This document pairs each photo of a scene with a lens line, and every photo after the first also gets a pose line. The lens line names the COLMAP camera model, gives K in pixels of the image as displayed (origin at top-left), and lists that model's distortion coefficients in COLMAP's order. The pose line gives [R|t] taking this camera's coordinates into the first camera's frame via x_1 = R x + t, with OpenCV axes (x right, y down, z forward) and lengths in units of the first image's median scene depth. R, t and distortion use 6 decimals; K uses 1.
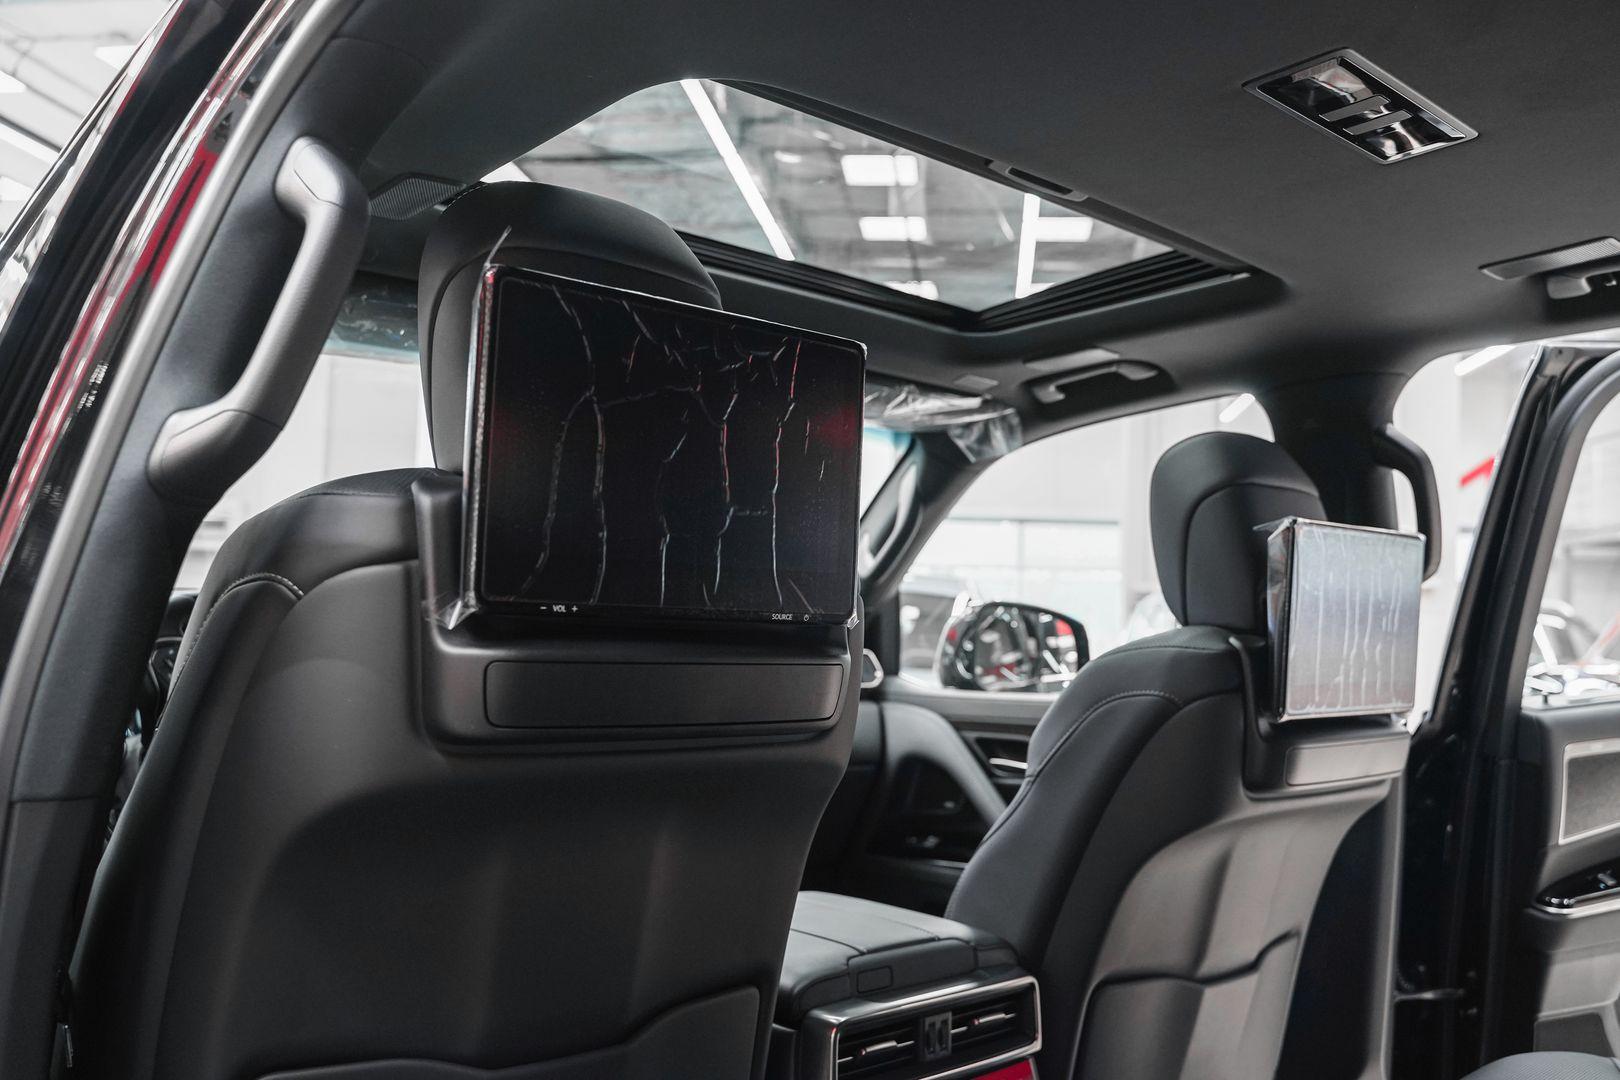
lens RADIAL K [[1313.7, 0, 810.0], [0, 1313.7, 540.0], [0, 0, 1]] dist [-0.117756, 0.092534]
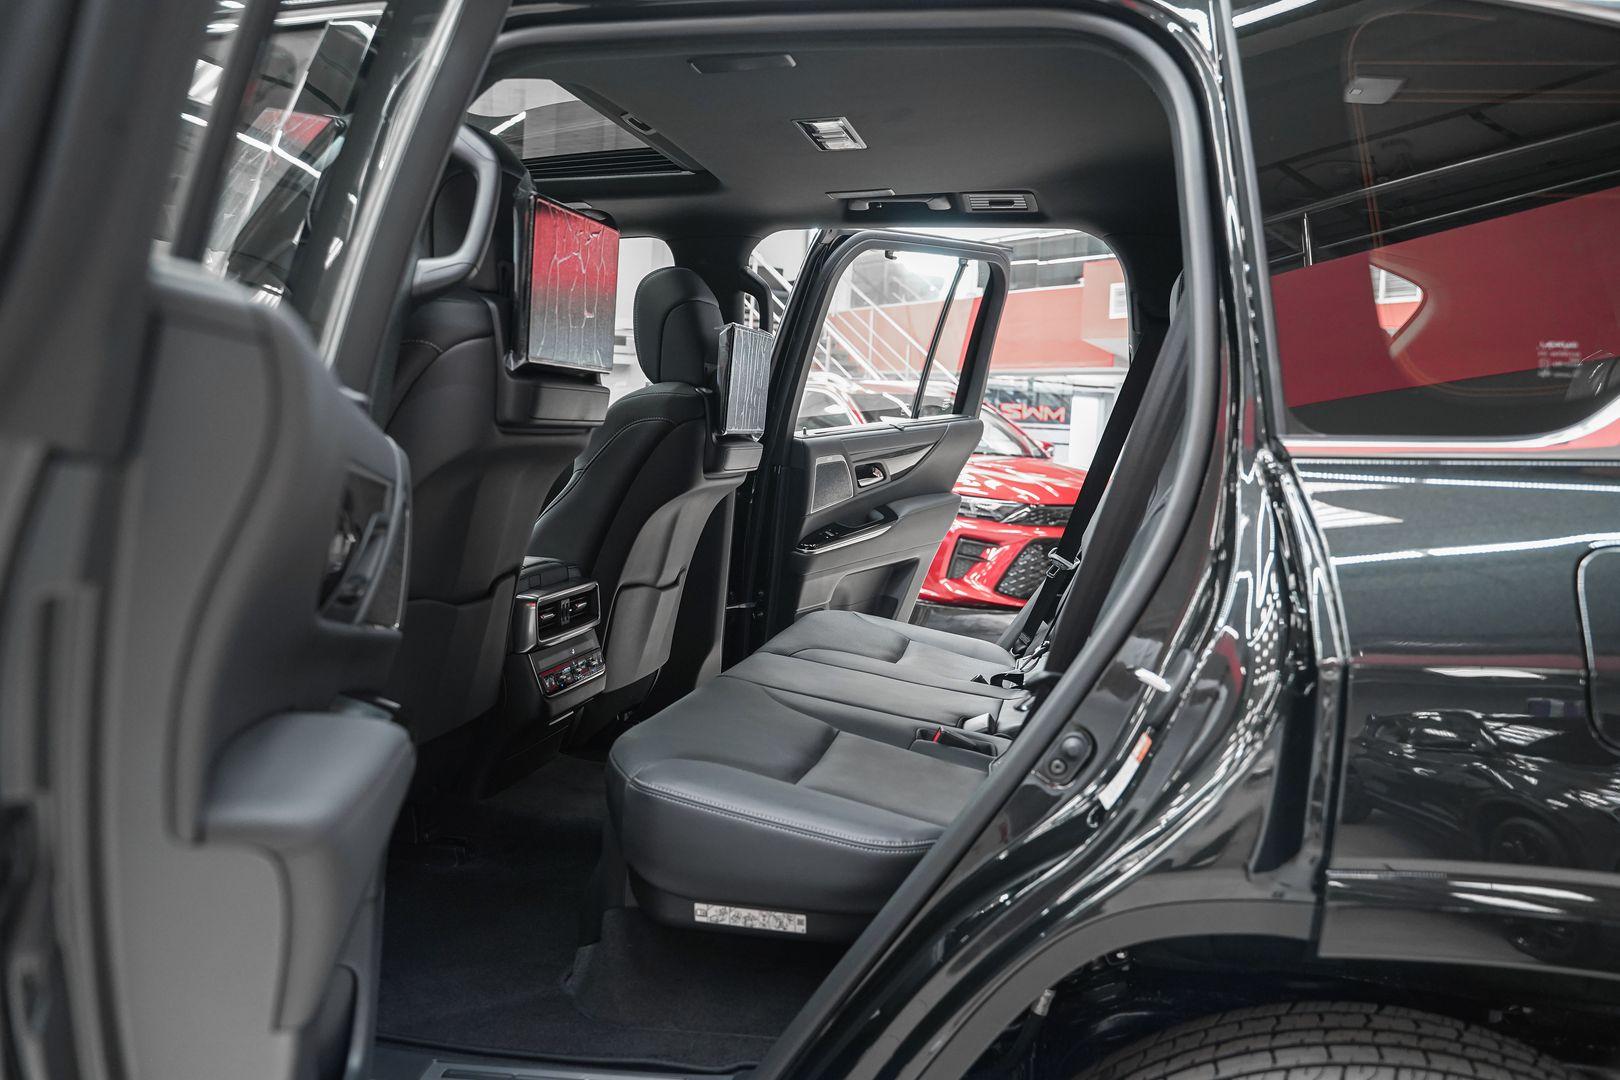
lens RADIAL K [[1313.7, 0, 810.0], [0, 1313.7, 540.0], [0, 0, 1]] dist [-0.117756, 0.092534]
pose [[0.788724, -0.049150, 0.612780, -0.568361], [-0.060440, 0.985770, 0.156861, -0.009590], [-0.611769, -0.160756, 0.774529, -0.443333]]
